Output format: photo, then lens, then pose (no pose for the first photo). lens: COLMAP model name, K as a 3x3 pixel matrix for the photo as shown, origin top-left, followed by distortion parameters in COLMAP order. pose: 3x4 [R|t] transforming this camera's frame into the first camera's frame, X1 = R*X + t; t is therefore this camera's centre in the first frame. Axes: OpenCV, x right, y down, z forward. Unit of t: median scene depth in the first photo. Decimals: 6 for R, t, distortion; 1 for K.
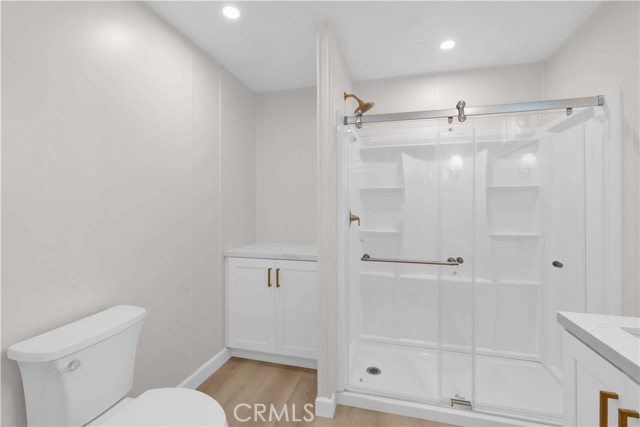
lens RADIAL K [[293.1, 0, 314.3], [0, 293.1, 205.5], [0, 0, 1]] dist [0.000953, 0.000397]
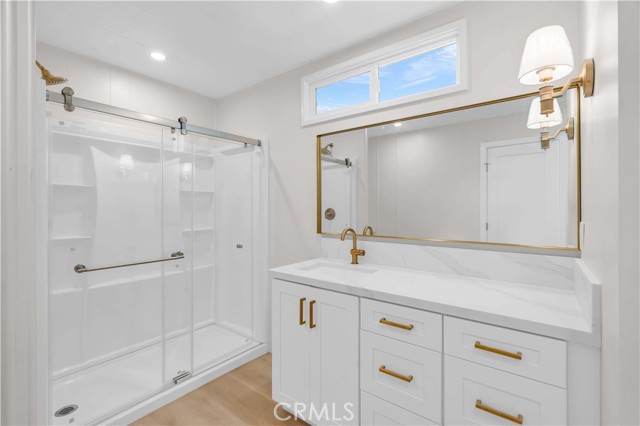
lens RADIAL K [[293.1, 0, 319.0], [0, 293.1, 208.4], [0, 0, 1]] dist [0.000953, 0.000397]
pose [[0.373431, -0.004664, 0.927646, -0.326703], [-0.001126, 0.999984, 0.005481, -0.000380], [-0.927657, -0.003092, 0.373420, 0.058324]]
